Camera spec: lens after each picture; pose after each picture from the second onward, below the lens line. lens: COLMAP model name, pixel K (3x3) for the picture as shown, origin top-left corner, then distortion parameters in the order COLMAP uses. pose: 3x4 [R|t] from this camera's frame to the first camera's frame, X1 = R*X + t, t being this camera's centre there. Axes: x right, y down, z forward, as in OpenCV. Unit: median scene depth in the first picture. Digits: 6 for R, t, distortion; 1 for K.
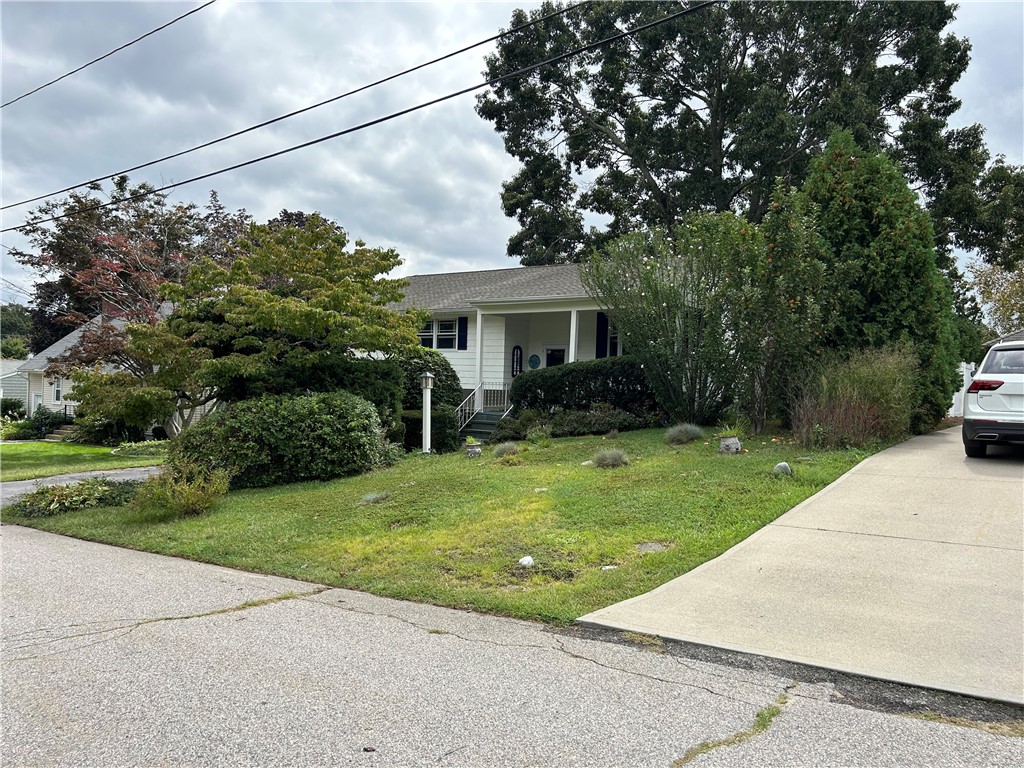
lens RADIAL K [[819.0, 0, 512.0], [0, 819.0, 384.0], [0, 0, 1]] dist [0.025217, -0.005506]
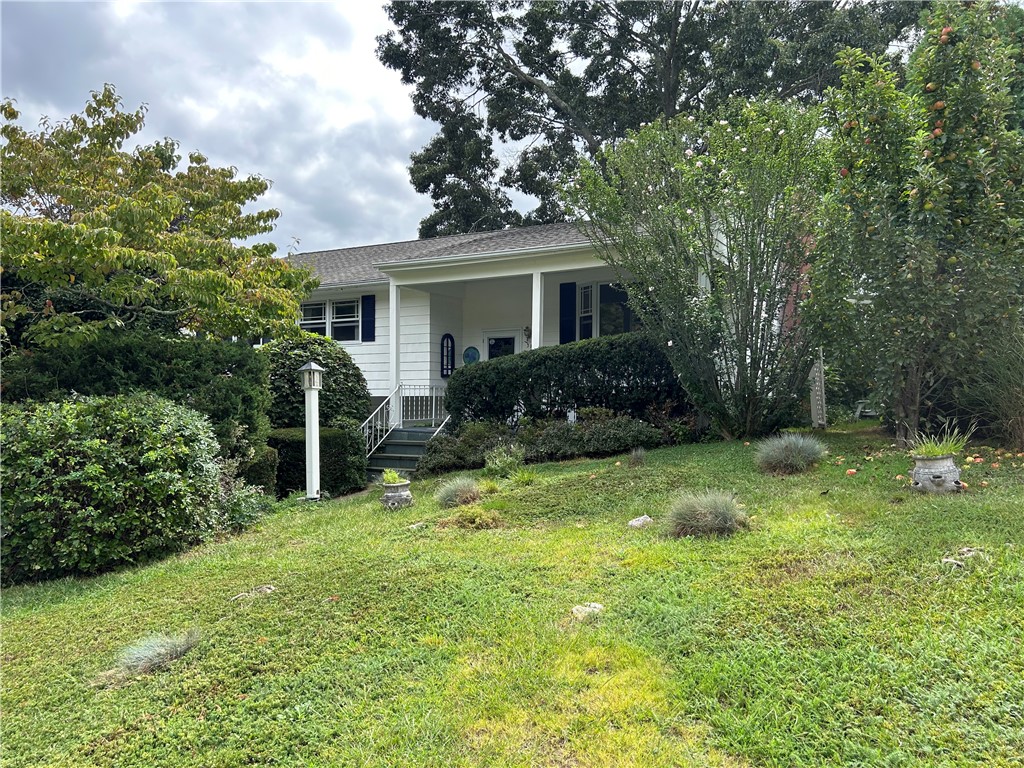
lens RADIAL K [[819.0, 0, 512.0], [0, 819.0, 384.0], [0, 0, 1]] dist [0.025217, -0.005506]
pose [[0.992868, -0.023235, 0.116930, -0.022638], [0.025871, 0.999443, -0.021076, 0.013676], [-0.116375, 0.023951, 0.992917, 0.303256]]
